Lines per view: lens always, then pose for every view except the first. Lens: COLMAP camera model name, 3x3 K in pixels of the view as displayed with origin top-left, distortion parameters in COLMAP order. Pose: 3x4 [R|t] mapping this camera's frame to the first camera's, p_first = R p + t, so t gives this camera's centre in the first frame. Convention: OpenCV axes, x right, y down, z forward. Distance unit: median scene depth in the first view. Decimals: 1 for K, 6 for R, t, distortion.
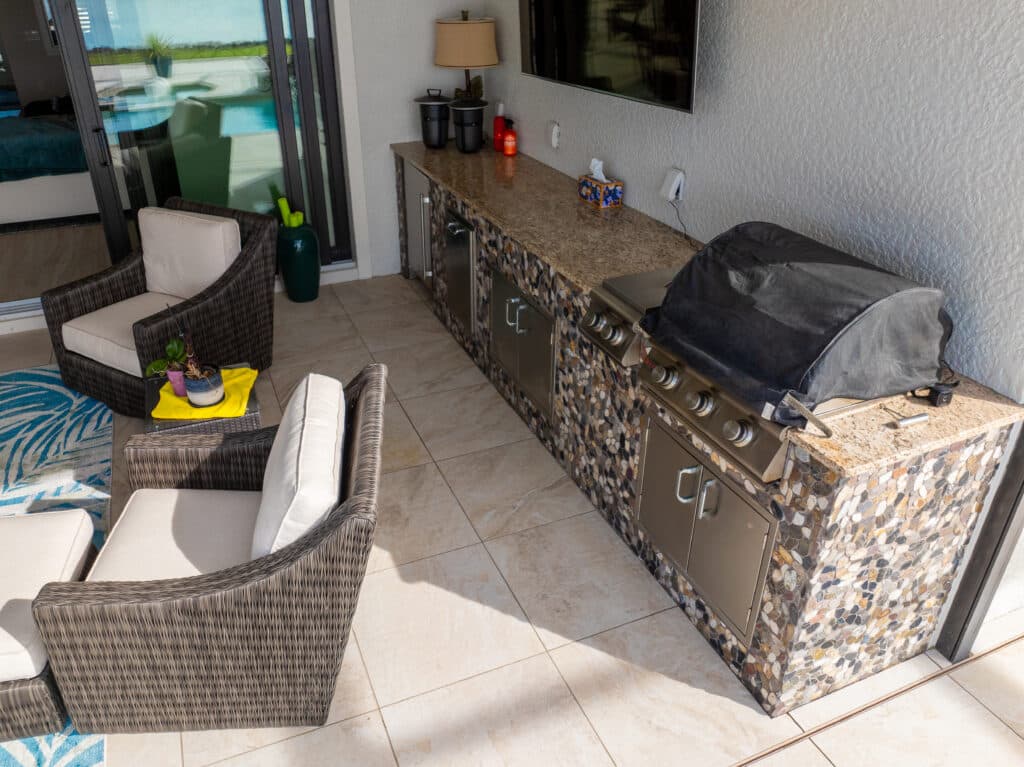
lens RADIAL K [[724.0, 0, 512.0], [0, 724.0, 383.5], [0, 0, 1]] dist [-0.027756, 0.000337]
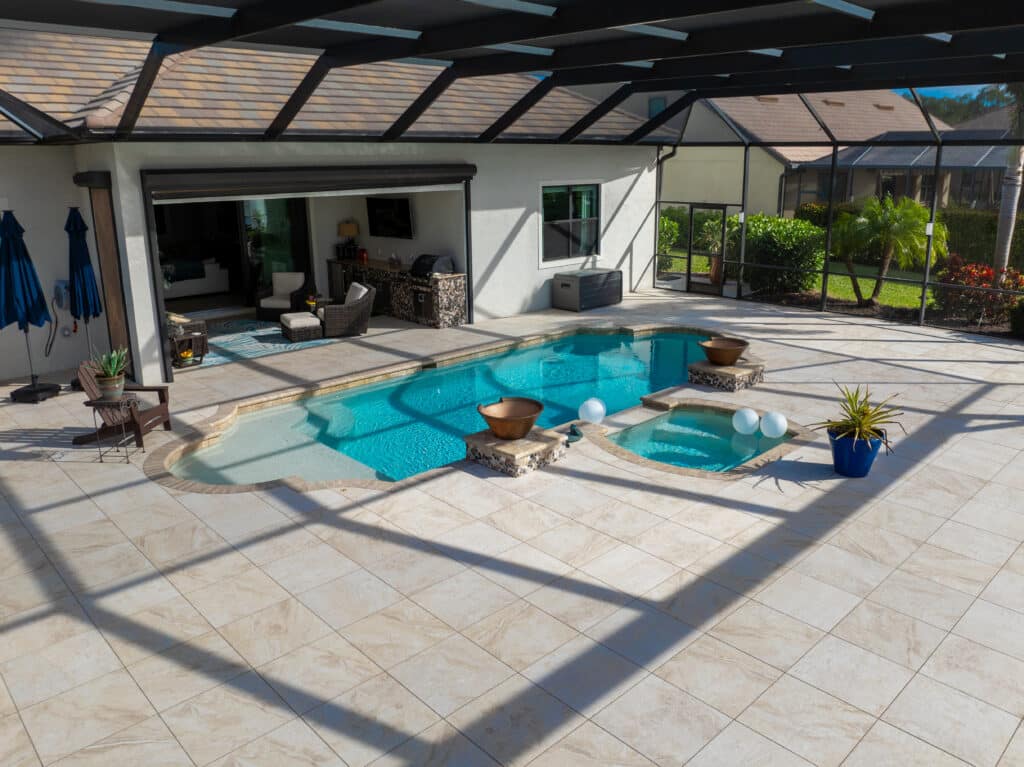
lens RADIAL K [[741.5, 0, 512.0], [0, 741.5, 383.5], [0, 0, 1]] dist [-0.073882, -0.000077]
pose [[0.941306, -0.098946, 0.322726, -0.544953], [0.169447, 0.965394, -0.198249, 1.088253], [-0.291942, 0.241298, 0.925497, -2.348719]]
